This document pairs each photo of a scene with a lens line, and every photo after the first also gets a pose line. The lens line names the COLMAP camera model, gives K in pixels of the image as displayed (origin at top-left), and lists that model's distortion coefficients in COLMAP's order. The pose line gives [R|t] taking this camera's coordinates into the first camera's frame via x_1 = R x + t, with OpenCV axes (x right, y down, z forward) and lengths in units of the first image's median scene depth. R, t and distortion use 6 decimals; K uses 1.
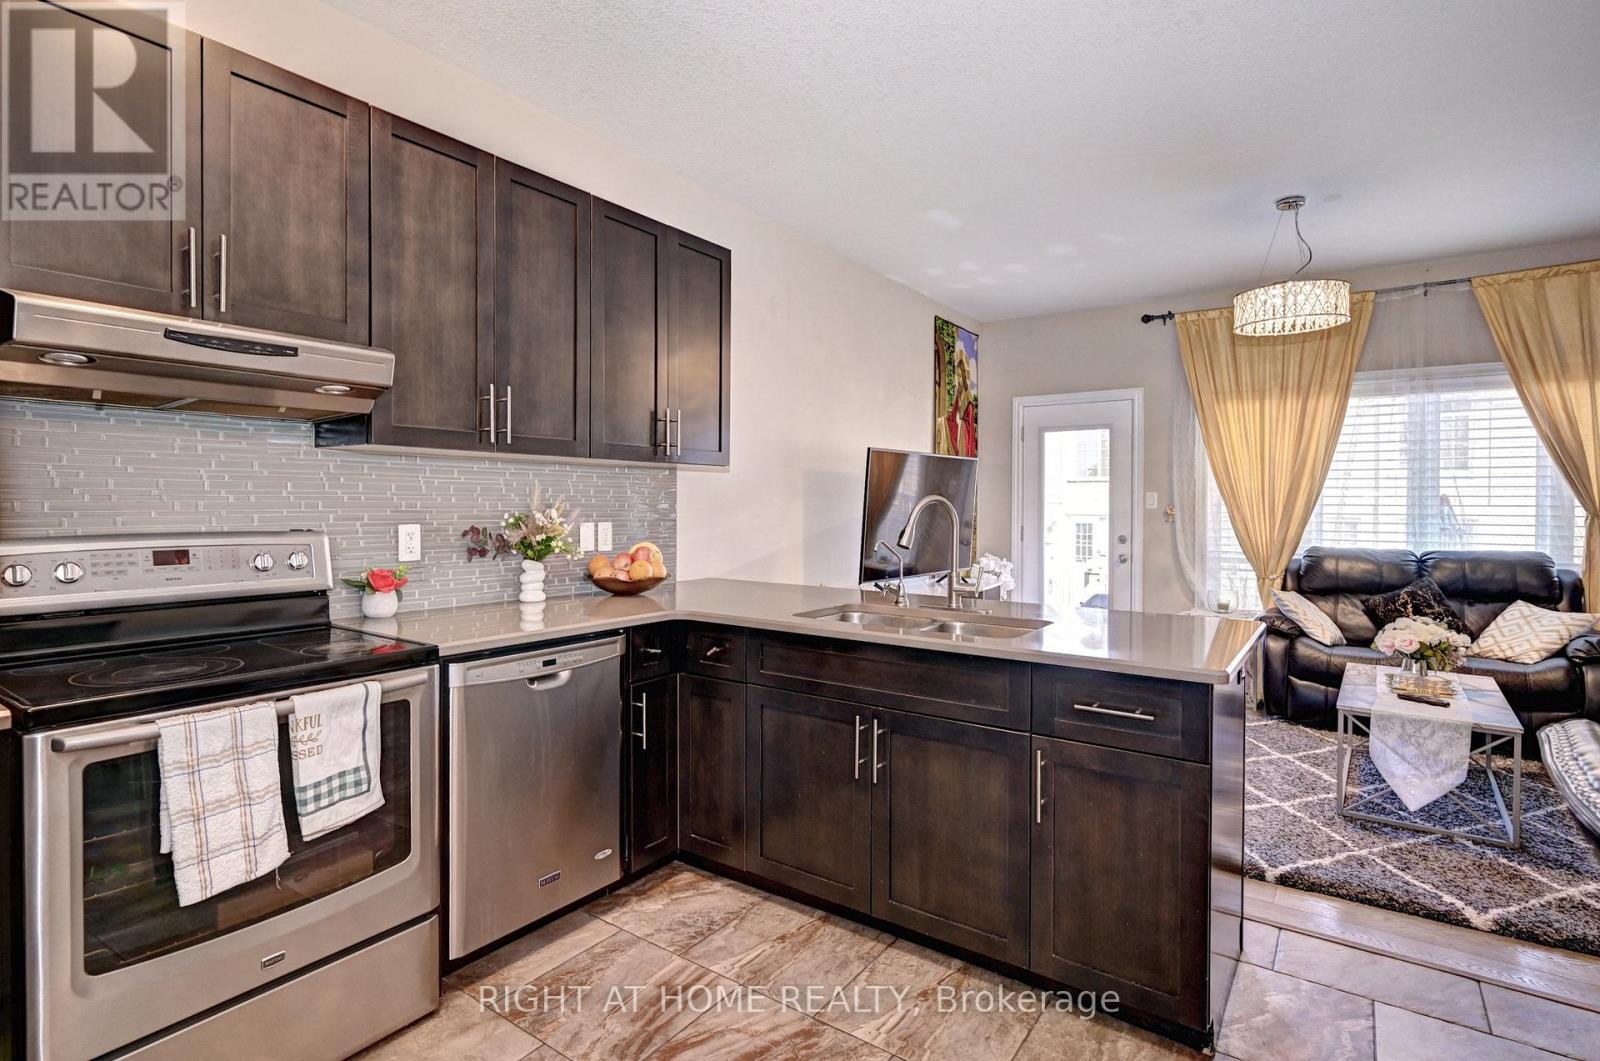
lens RADIAL K [[798.2, 0, 781.5], [0, 798.2, 512.1], [0, 0, 1]] dist [-0.001791, -0.000203]
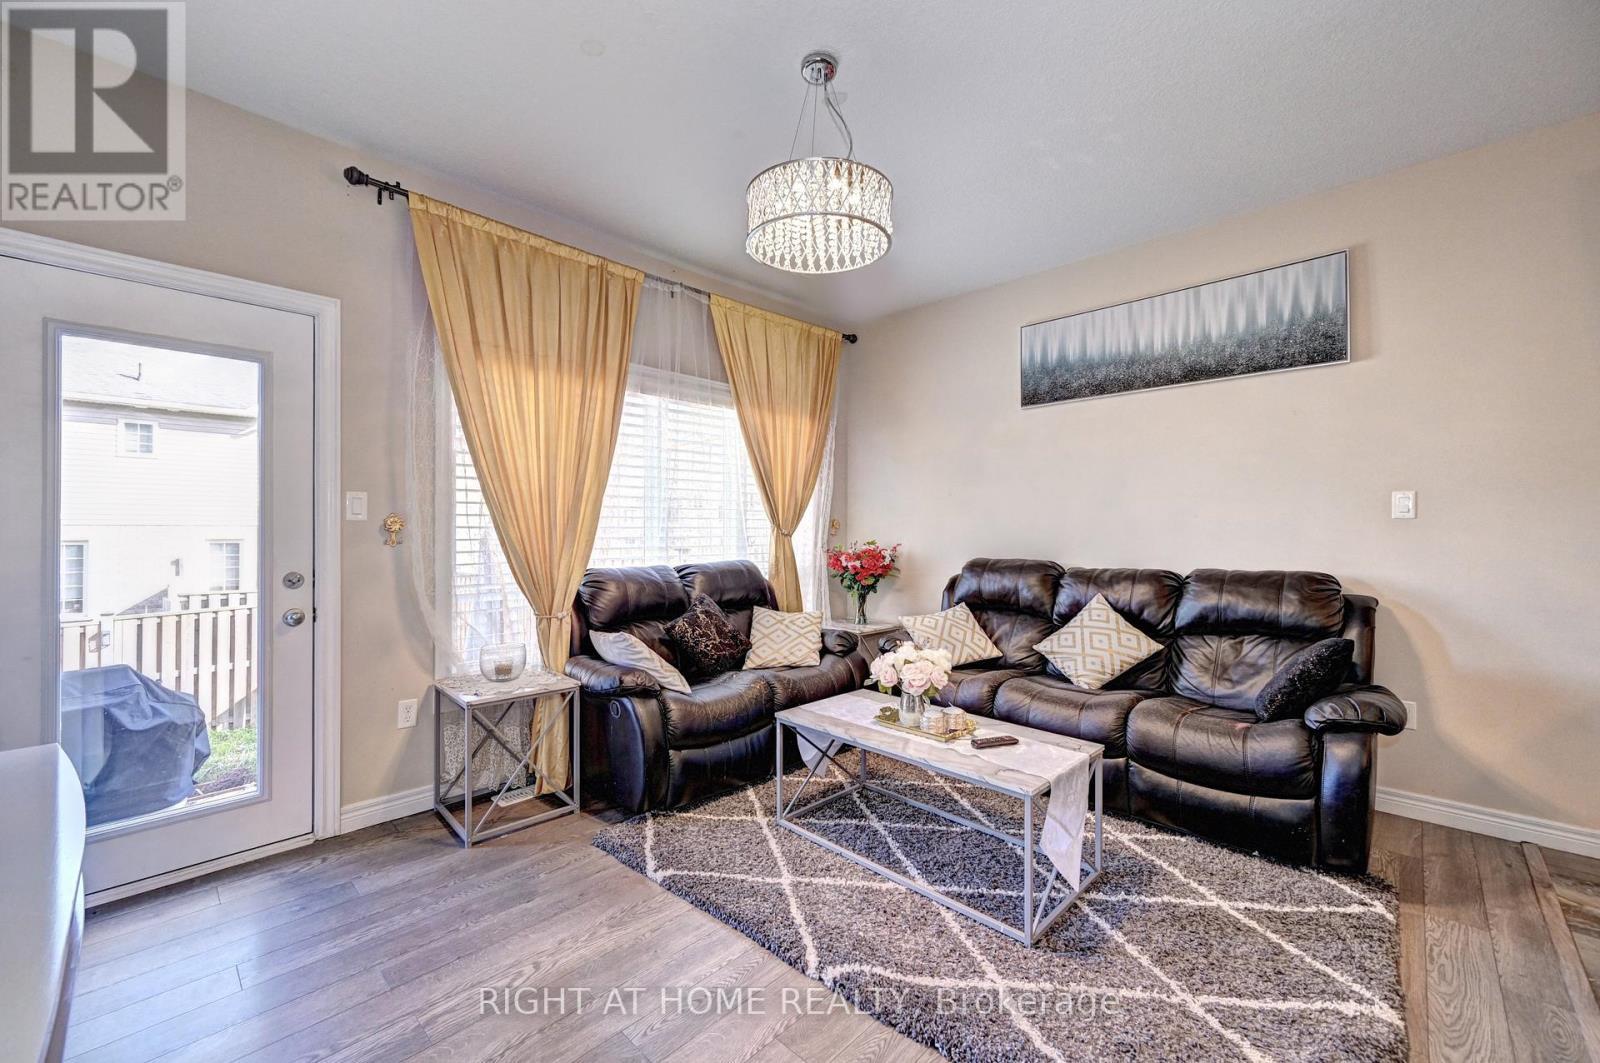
lens RADIAL K [[641.0, 0, 804.5], [0, 641.0, 524.5], [0, 0, 1]] dist [-0.000917, -0.000045]
pose [[0.142469, 0.005213, 0.989786, 0.079103], [0.011339, 0.999912, -0.006899, 0.006972], [-0.989734, 0.012206, 0.142397, 0.788581]]
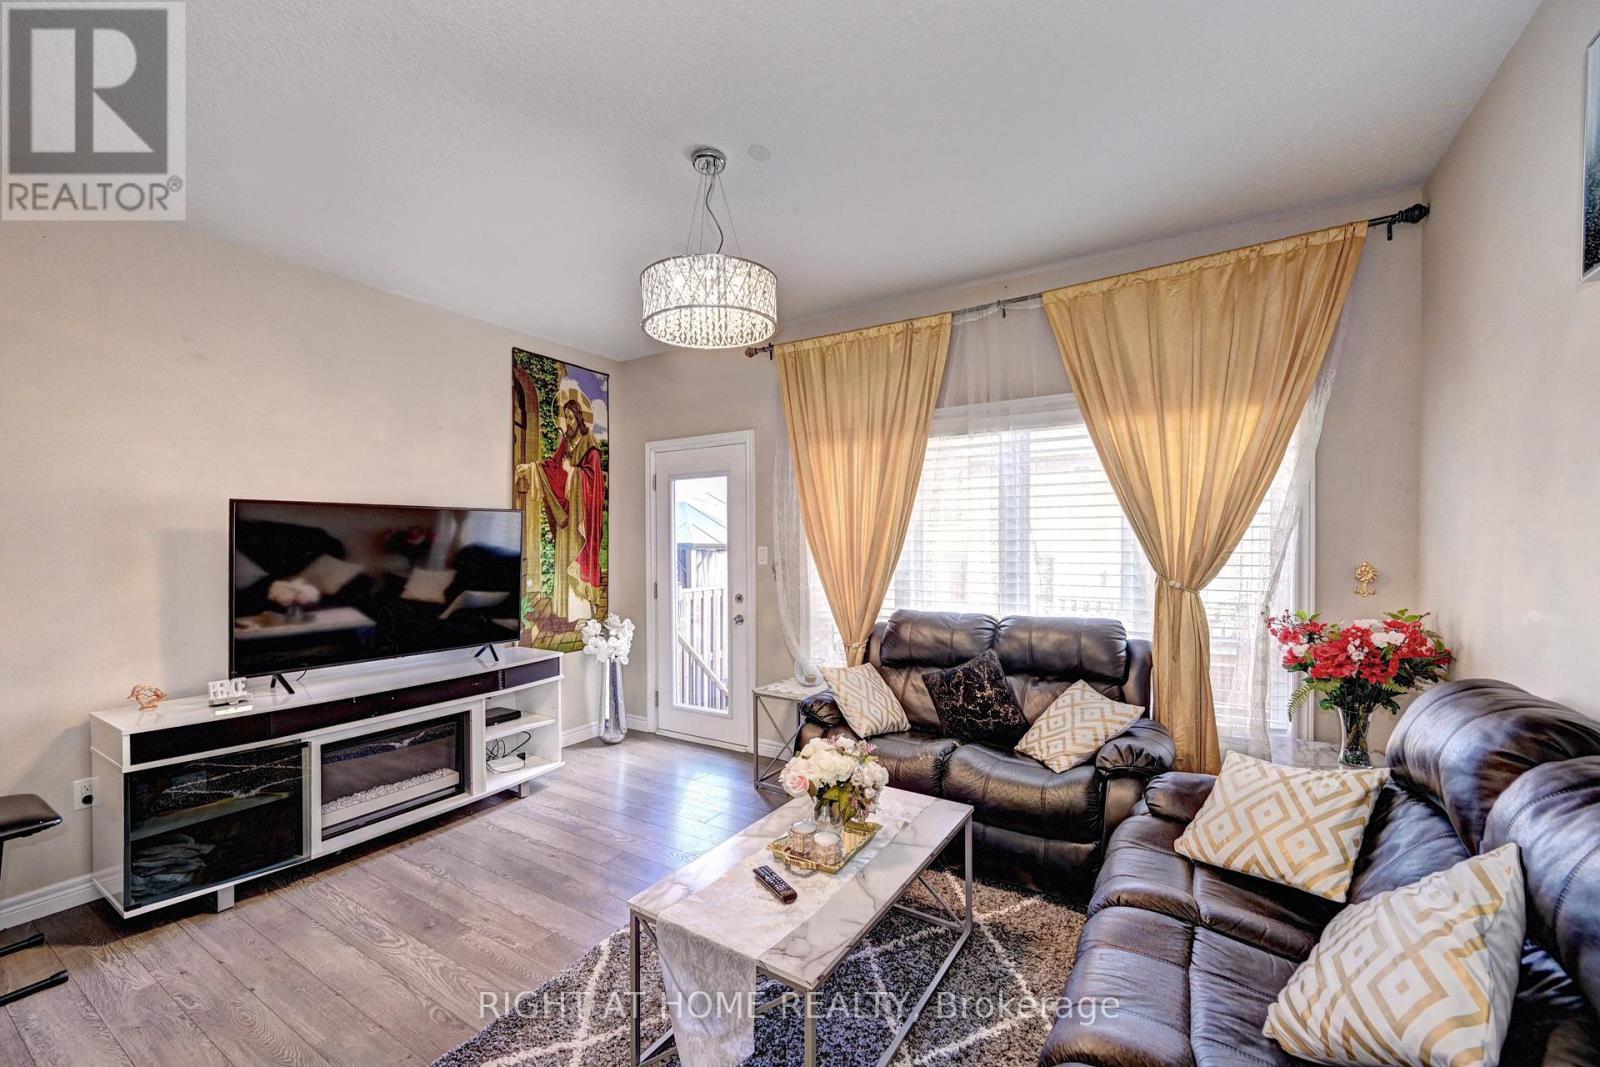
lens RADIAL K [[650.1, 0, 786.0], [0, 650.1, 550.9], [0, 0, 1]] dist [0.001363, 0.000074]
pose [[0.998243, -0.011182, 0.058190, 0.566429], [0.010920, 0.999929, 0.004822, -0.028618], [-0.058240, -0.004178, 0.998294, 0.337832]]
